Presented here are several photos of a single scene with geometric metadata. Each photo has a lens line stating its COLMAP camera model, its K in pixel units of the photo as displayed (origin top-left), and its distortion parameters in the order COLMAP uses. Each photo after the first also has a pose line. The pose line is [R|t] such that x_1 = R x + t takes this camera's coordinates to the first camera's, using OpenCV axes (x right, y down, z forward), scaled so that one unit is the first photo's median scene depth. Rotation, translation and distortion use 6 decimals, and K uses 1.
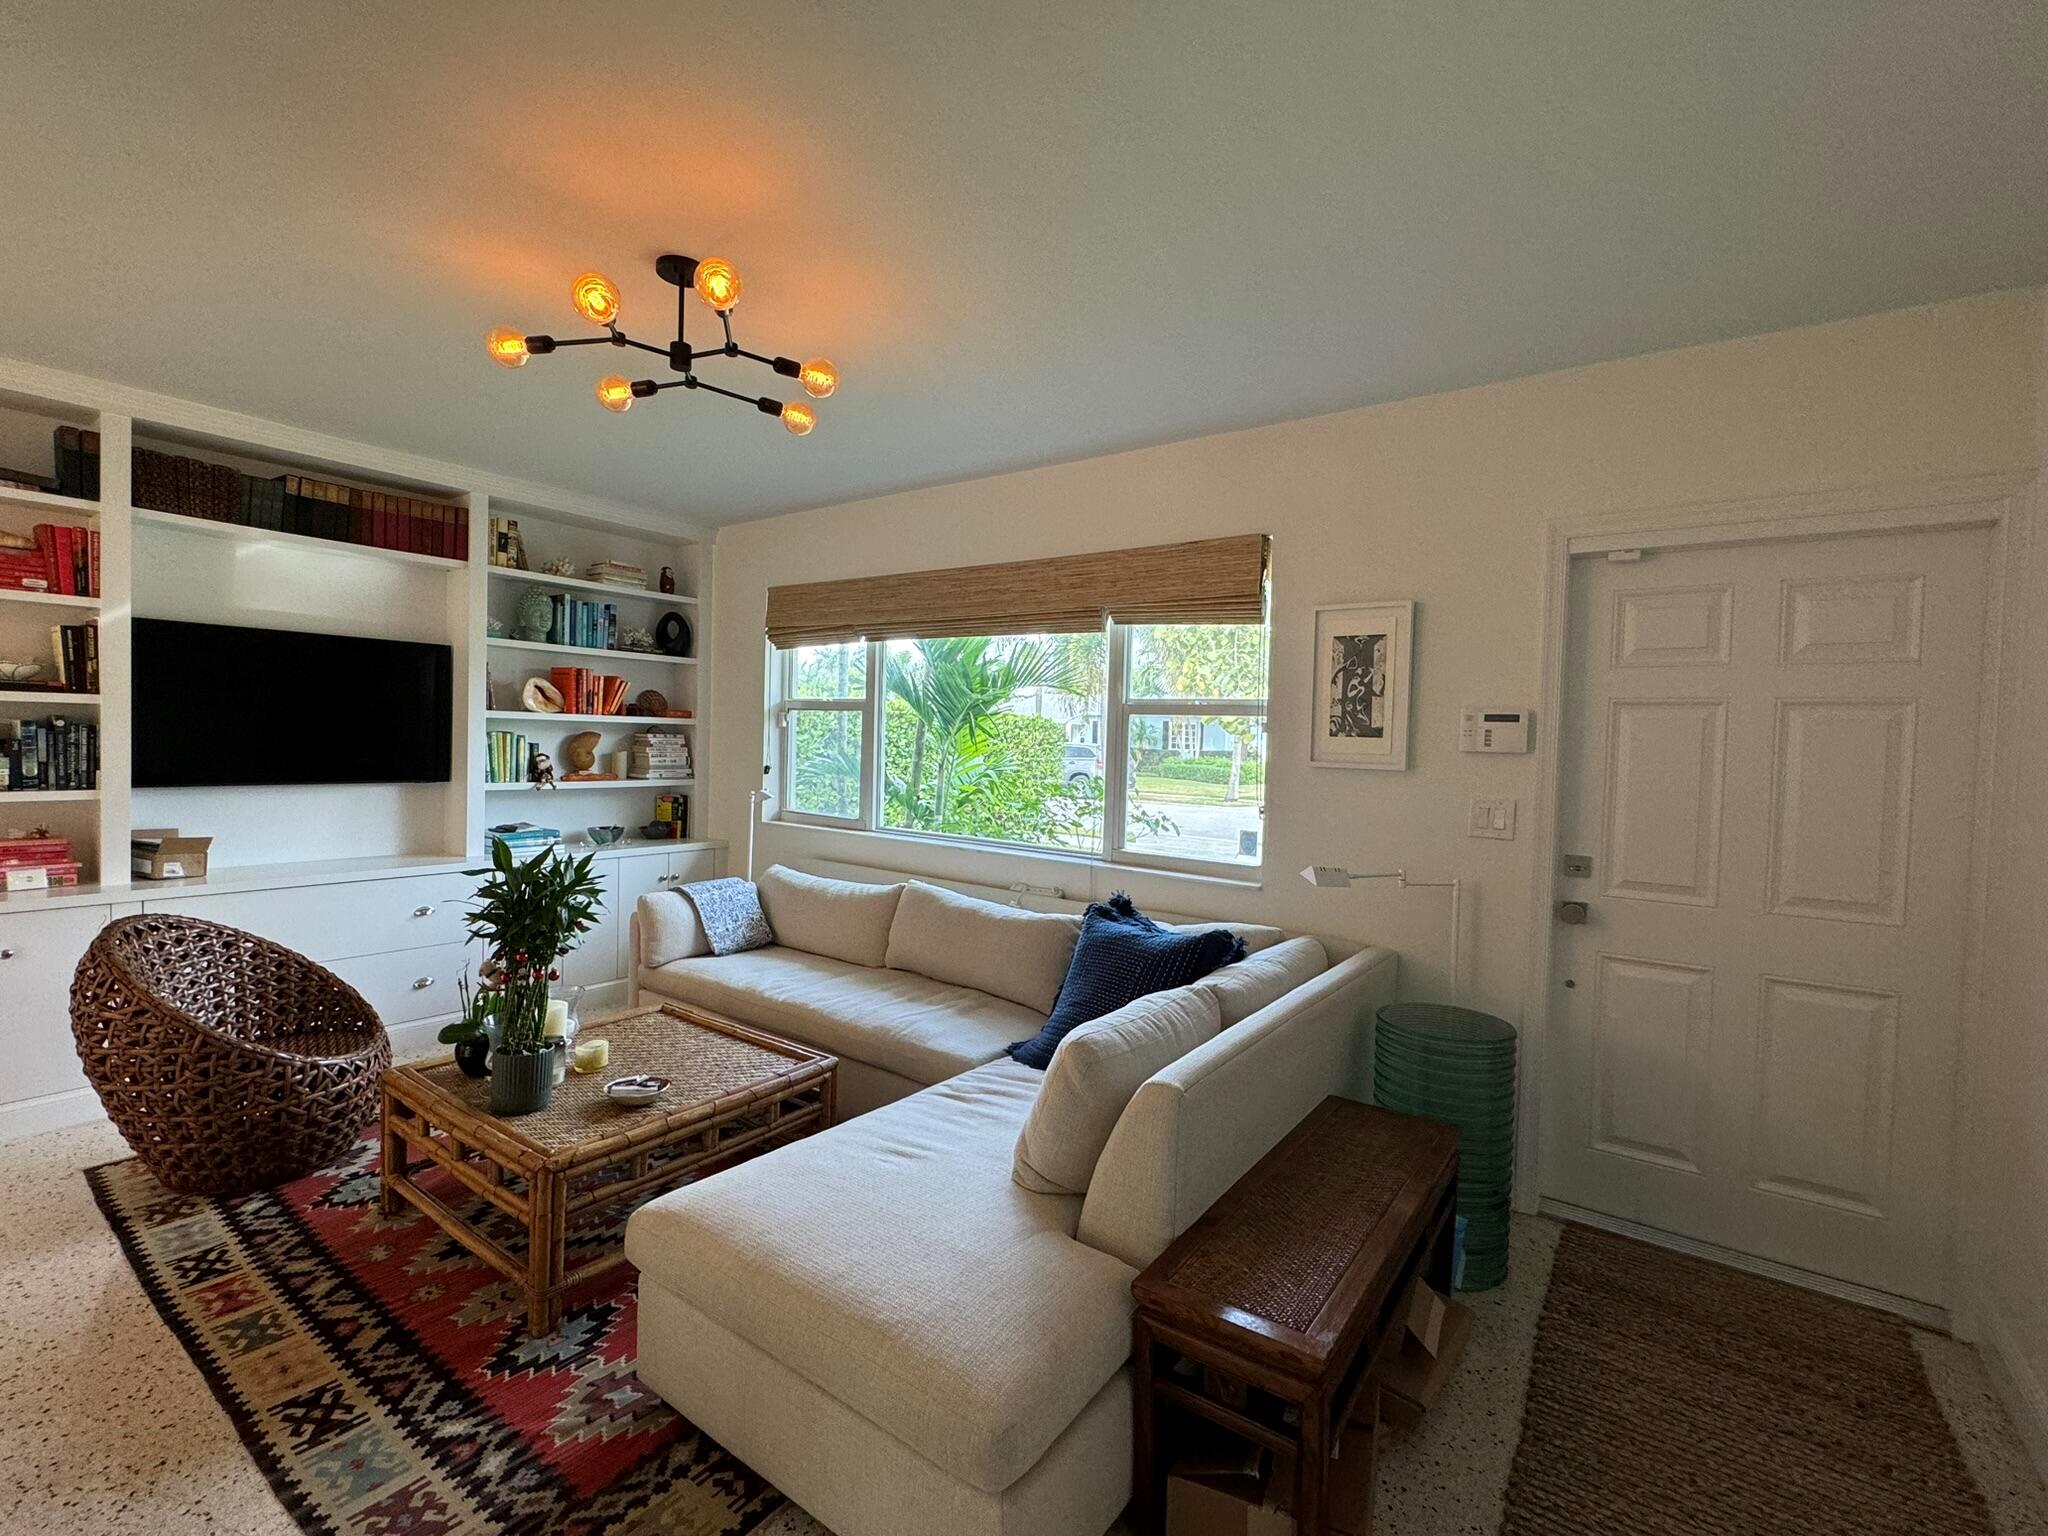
lens RADIAL K [[922.1, 0, 1020.8], [0, 922.1, 767.2], [0, 0, 1]] dist [0.008509, 0.001504]
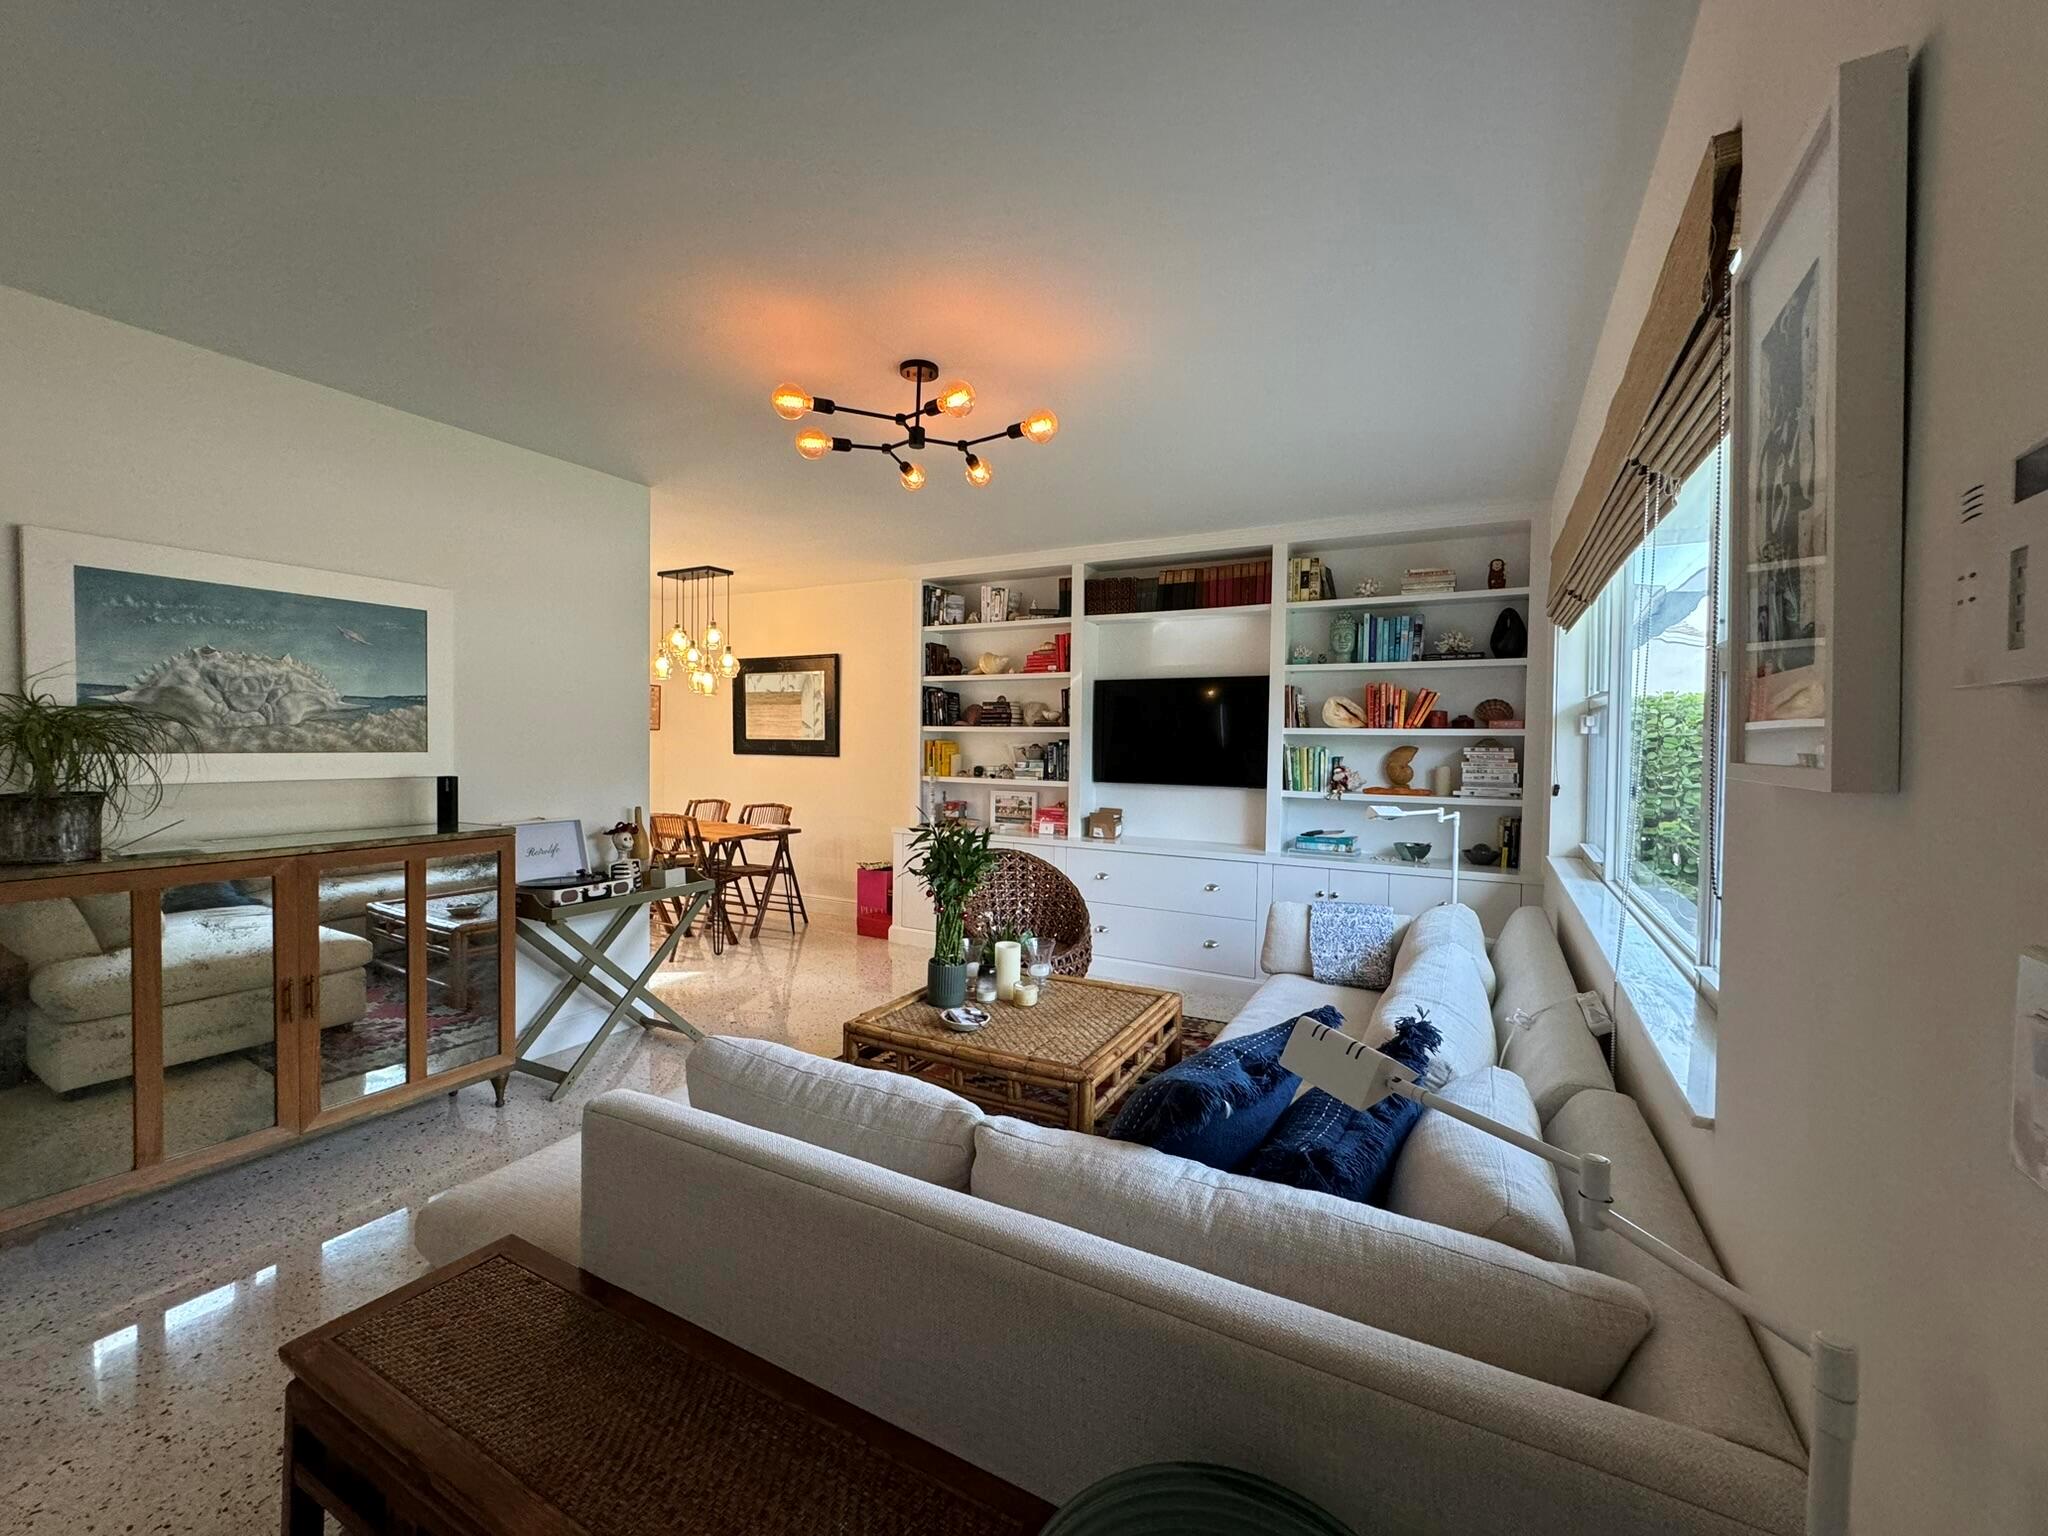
lens RADIAL K [[837.4, 0, 1021.2], [0, 837.4, 773.8], [0, 0, 1]] dist [-0.000598, -0.000042]
pose [[0.131088, 0.011426, -0.991305, 0.522365], [-0.039176, 0.999212, 0.006336, 0.003159], [0.990596, 0.038004, 0.131432, 0.660996]]
